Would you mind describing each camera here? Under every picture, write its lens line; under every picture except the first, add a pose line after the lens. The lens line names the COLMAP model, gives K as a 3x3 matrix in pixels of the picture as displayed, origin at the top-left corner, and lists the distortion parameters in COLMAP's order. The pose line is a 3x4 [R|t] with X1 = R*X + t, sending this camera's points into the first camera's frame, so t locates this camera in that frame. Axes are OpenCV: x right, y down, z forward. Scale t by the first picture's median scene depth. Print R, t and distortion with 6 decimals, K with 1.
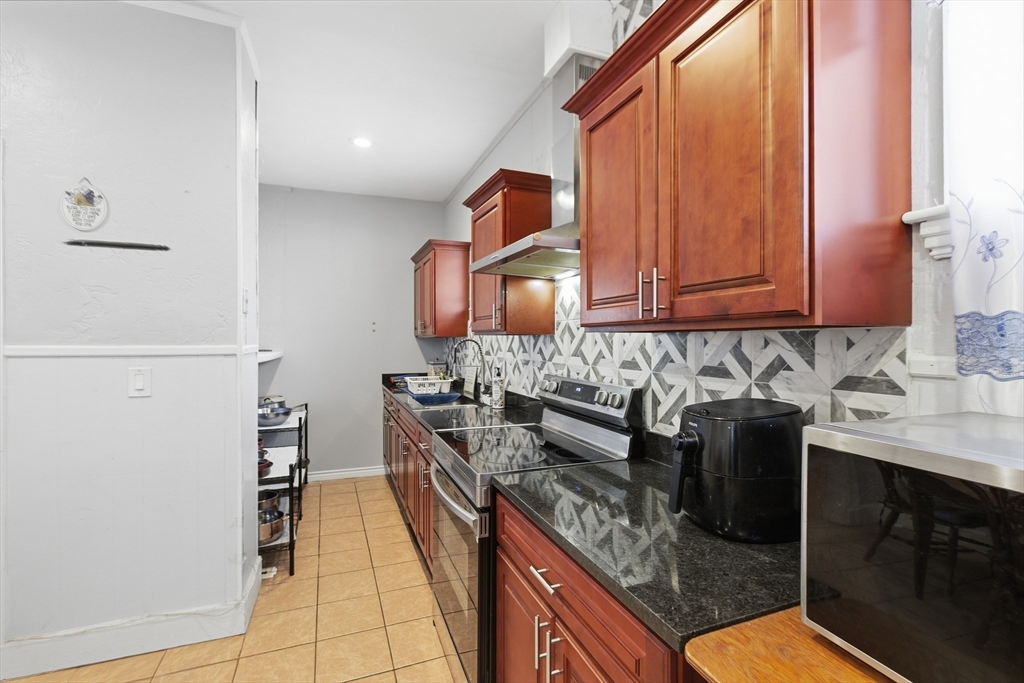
lens RADIAL K [[470.1, 0, 513.5], [0, 470.1, 338.6], [0, 0, 1]] dist [-0.001857, 0.000978]
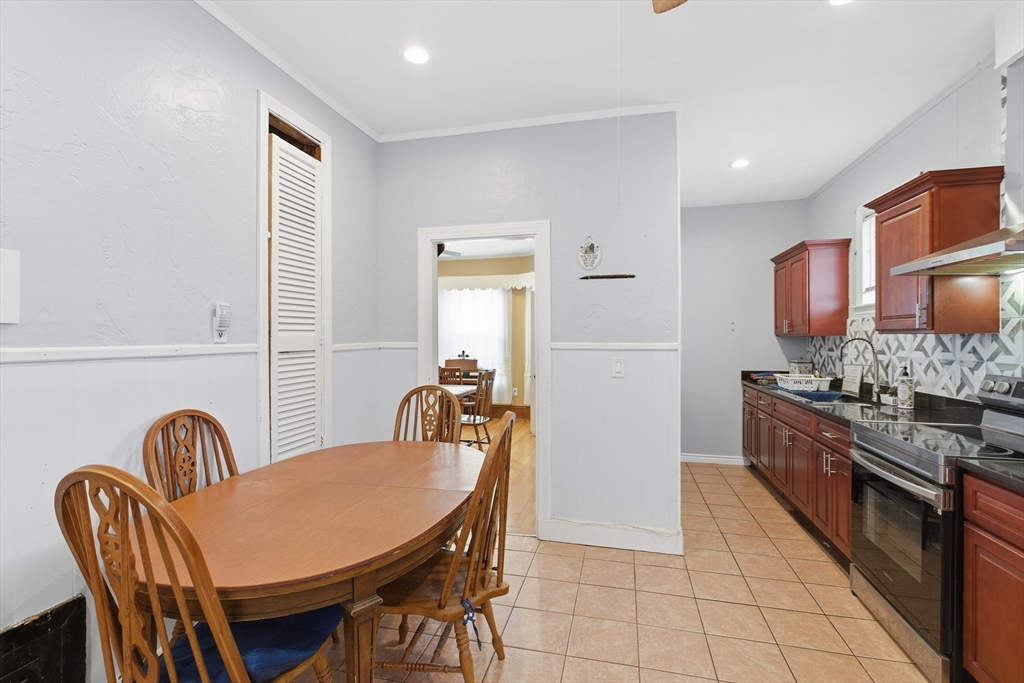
lens RADIAL K [[470.1, 0, 513.5], [0, 470.1, 338.6], [0, 0, 1]] dist [-0.001857, 0.000978]
pose [[0.813137, -0.000902, -0.582071, -0.137504], [0.002568, 0.999995, 0.002037, -0.001576], [0.582066, -0.003151, 0.813135, -0.292926]]
